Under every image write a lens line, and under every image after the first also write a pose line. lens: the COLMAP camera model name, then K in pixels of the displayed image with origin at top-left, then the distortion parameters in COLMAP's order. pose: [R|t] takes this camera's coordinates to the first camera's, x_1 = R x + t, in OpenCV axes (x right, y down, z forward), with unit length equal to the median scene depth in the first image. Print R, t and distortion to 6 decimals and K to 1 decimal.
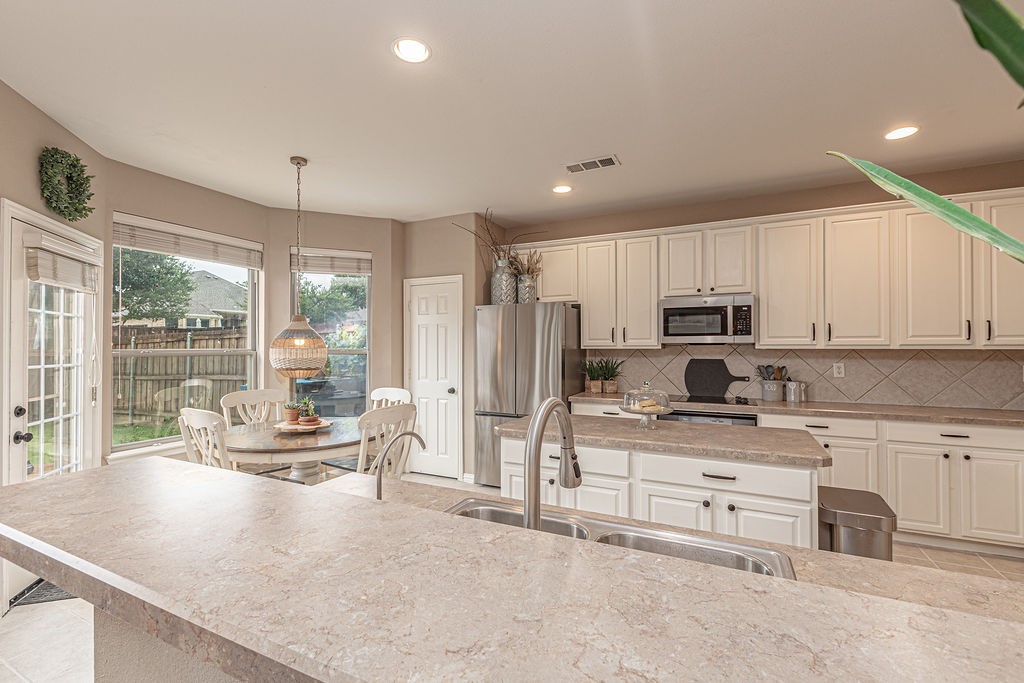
lens RADIAL K [[448.4, 0, 510.7], [0, 448.4, 343.6], [0, 0, 1]] dist [0.007066, -0.001665]
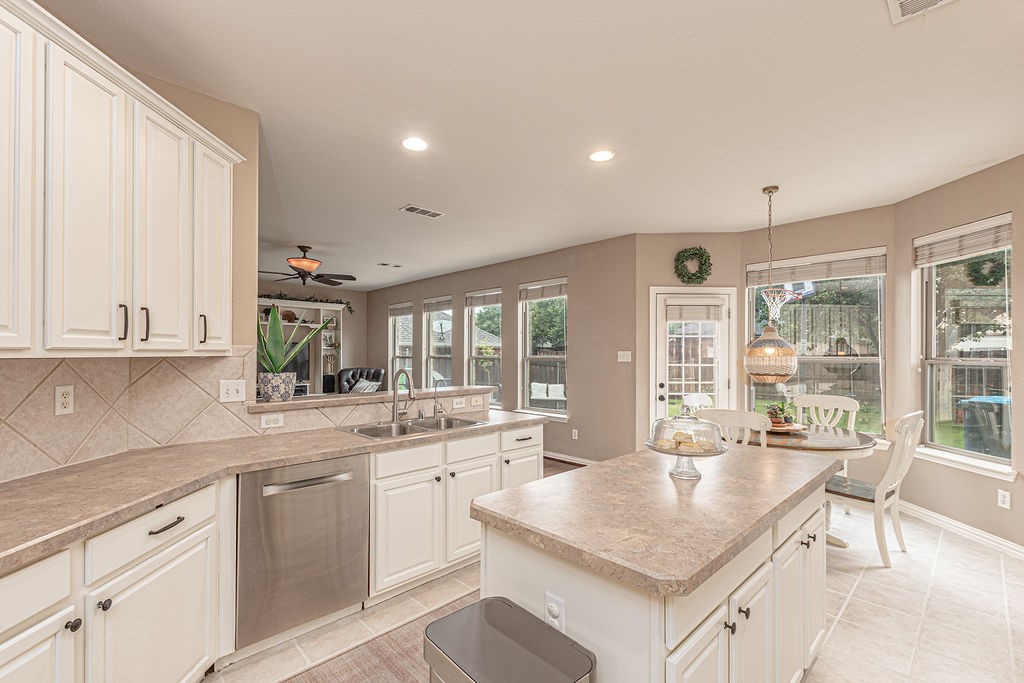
lens RADIAL K [[448.4, 0, 508.3], [0, 448.4, 351.2], [0, 0, 1]] dist [0.007066, -0.001665]
pose [[-0.336094, -0.006054, -0.941809, 0.618061], [0.005992, 0.999945, -0.008566, 0.002562], [0.941810, -0.008523, -0.336039, 0.580795]]
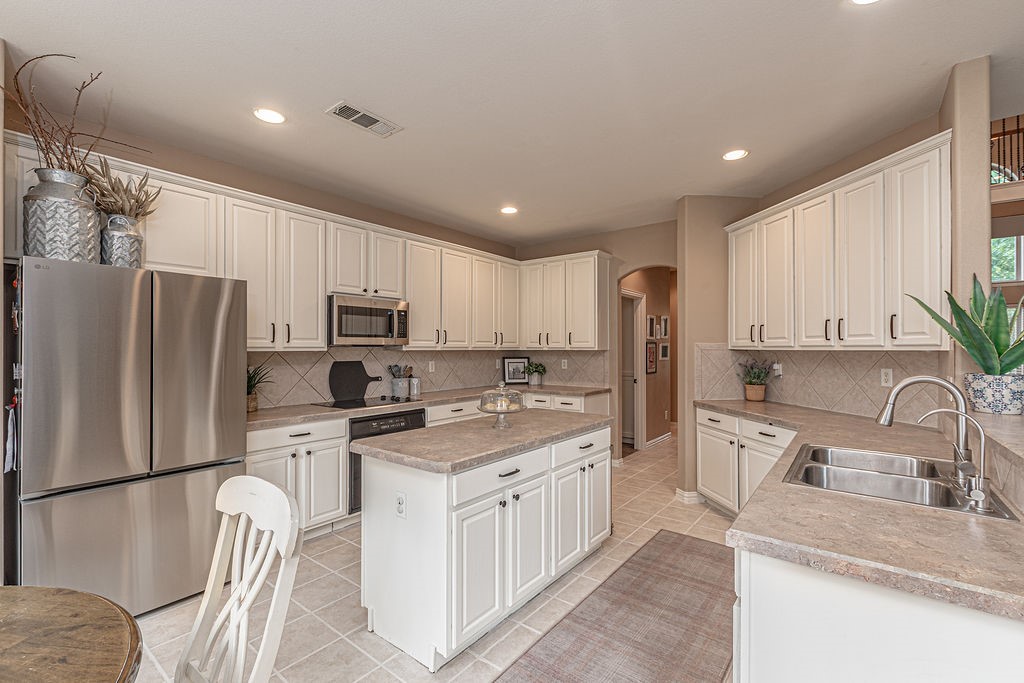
lens RADIAL K [[448.4, 0, 505.2], [0, 448.4, 344.8], [0, 0, 1]] dist [0.007066, -0.001665]
pose [[0.203995, 0.009636, 0.978924, -0.430667], [-0.009662, 0.999923, -0.007829, 0.003592], [-0.978924, -0.007861, 0.204073, 0.465325]]
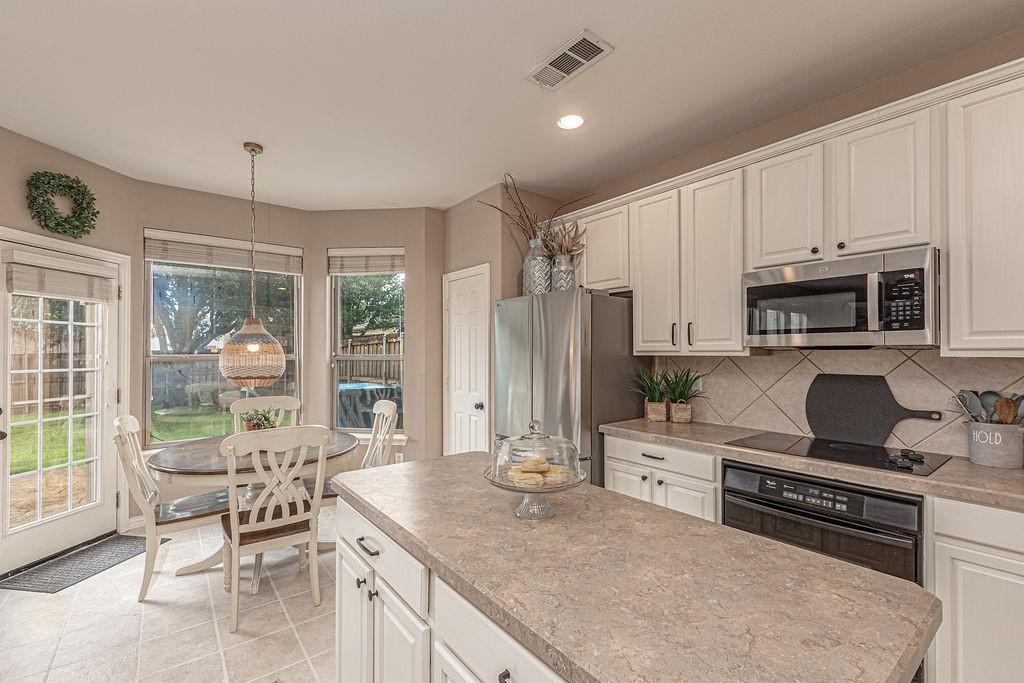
lens RADIAL K [[448.4, 0, 508.7], [0, 448.4, 348.7], [0, 0, 1]] dist [0.007066, -0.001665]
pose [[0.900248, -0.003346, -0.435365, 0.295849], [0.003867, 0.999992, 0.000311, 0.000548], [0.435361, -0.001964, 0.900254, 0.311742]]
